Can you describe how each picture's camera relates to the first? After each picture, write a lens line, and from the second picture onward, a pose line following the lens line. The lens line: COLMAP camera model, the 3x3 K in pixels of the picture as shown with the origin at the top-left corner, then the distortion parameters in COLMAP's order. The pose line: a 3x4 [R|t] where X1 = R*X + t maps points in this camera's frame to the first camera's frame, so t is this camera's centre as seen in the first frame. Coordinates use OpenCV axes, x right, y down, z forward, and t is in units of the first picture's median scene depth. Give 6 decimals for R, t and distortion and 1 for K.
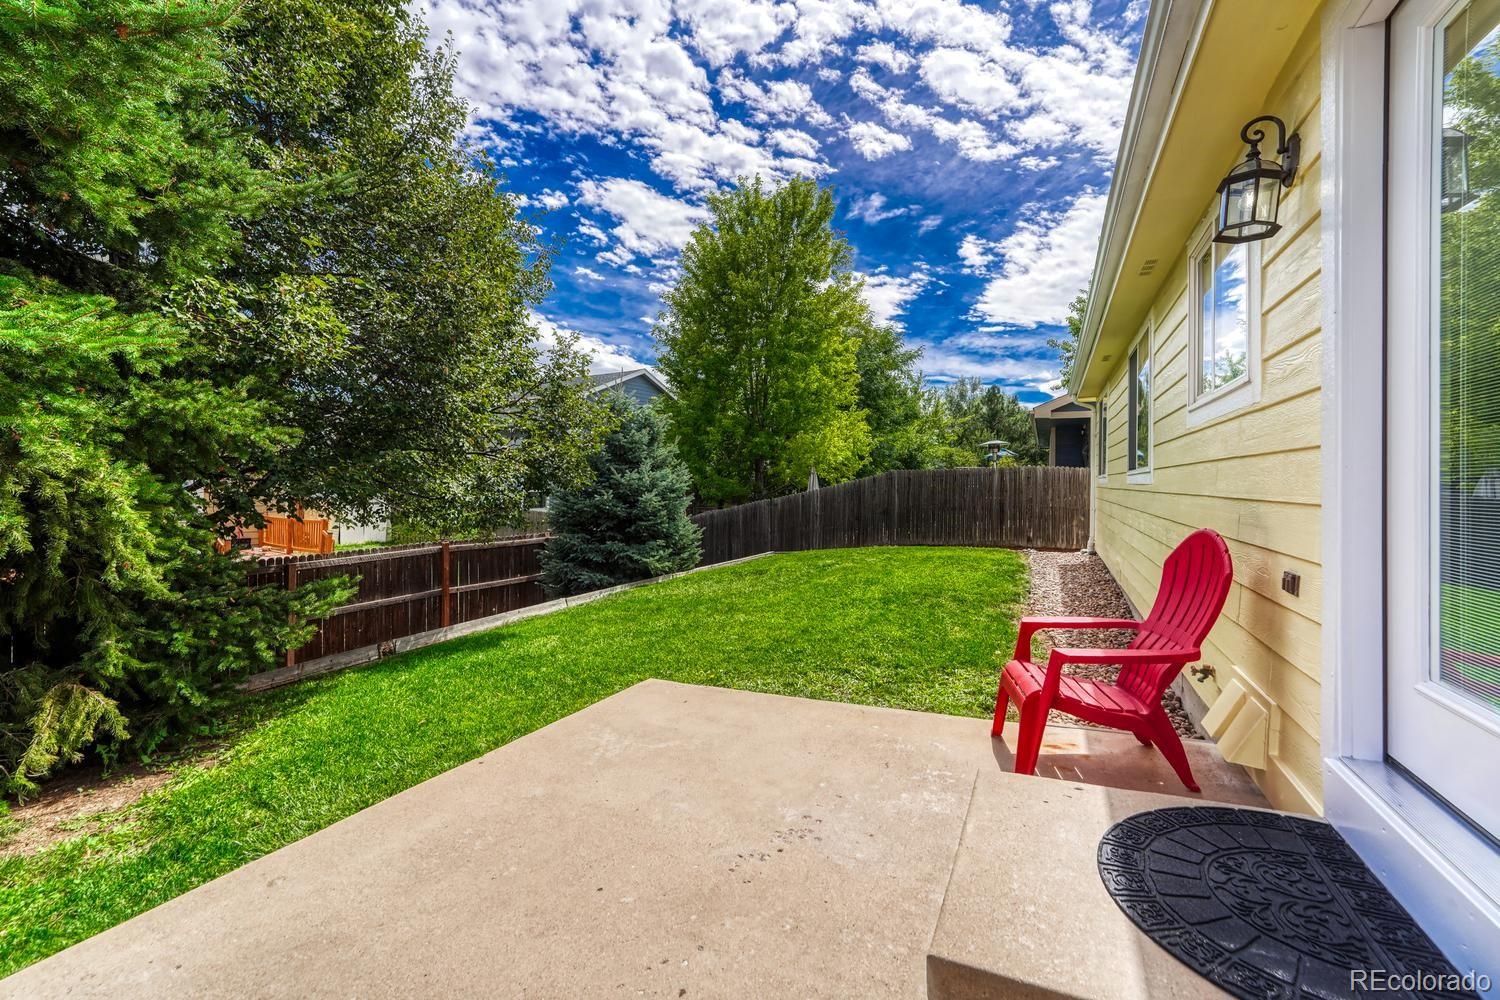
lens RADIAL K [[633.3, 0, 750.9], [0, 633.3, 490.6], [0, 0, 1]] dist [-0.018323, 0.004606]
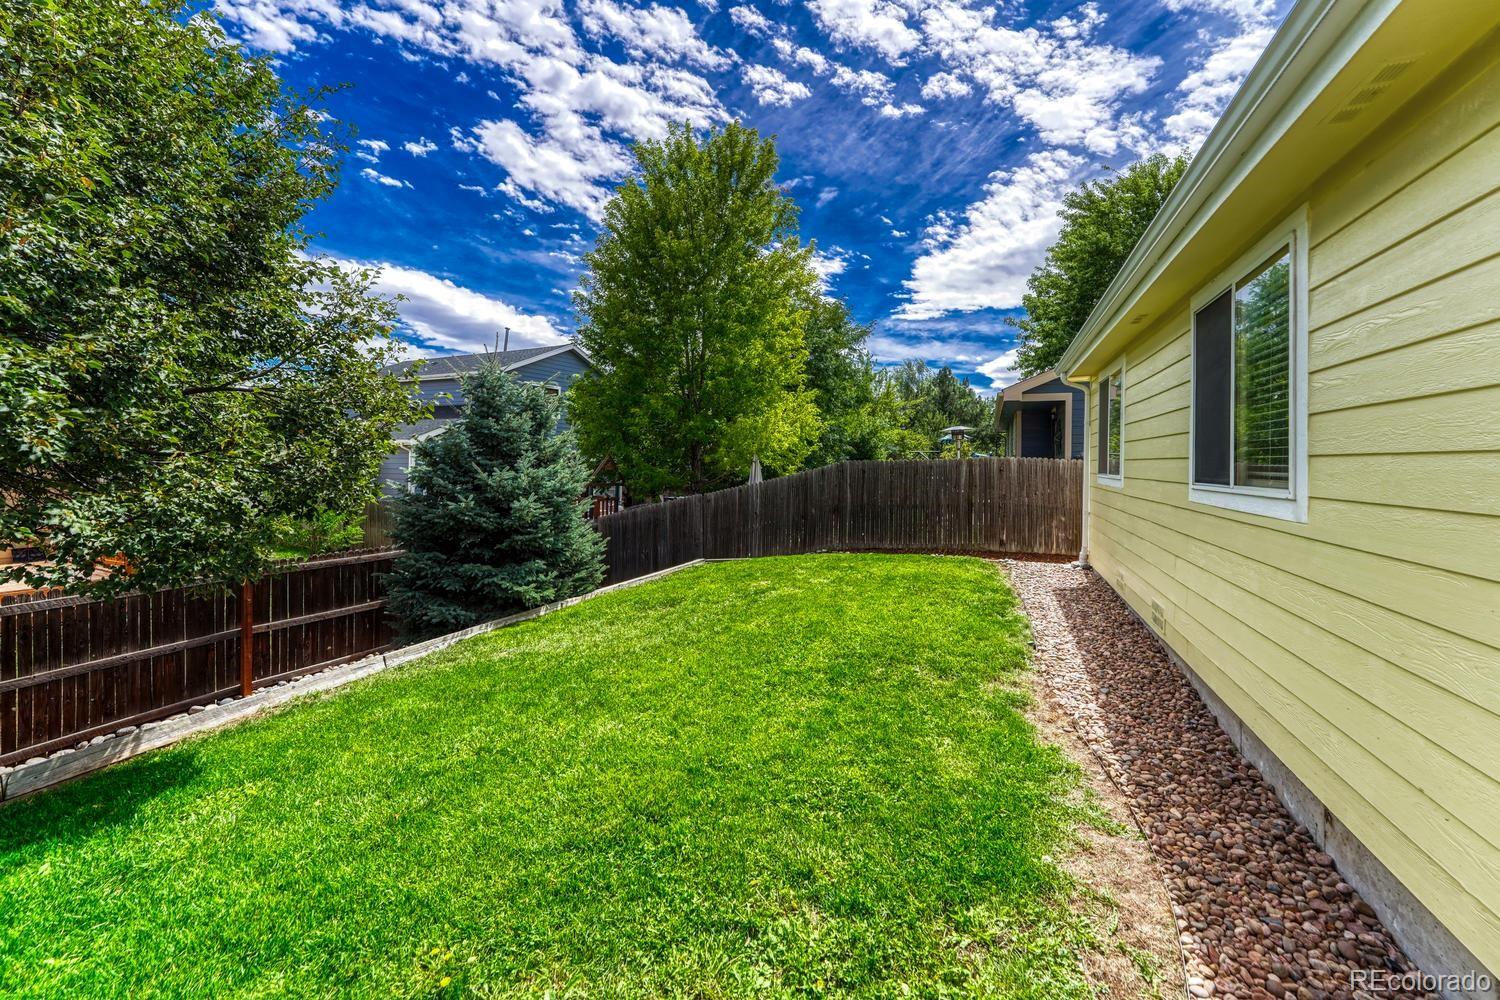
lens RADIAL K [[633.3, 0, 751.5], [0, 633.3, 470.0], [0, 0, 1]] dist [-0.018323, 0.004606]
pose [[0.997198, -0.002191, 0.074782, 0.032000], [0.002350, 0.999995, -0.002041, -0.016800], [-0.074777, 0.002211, 0.997198, 0.142816]]
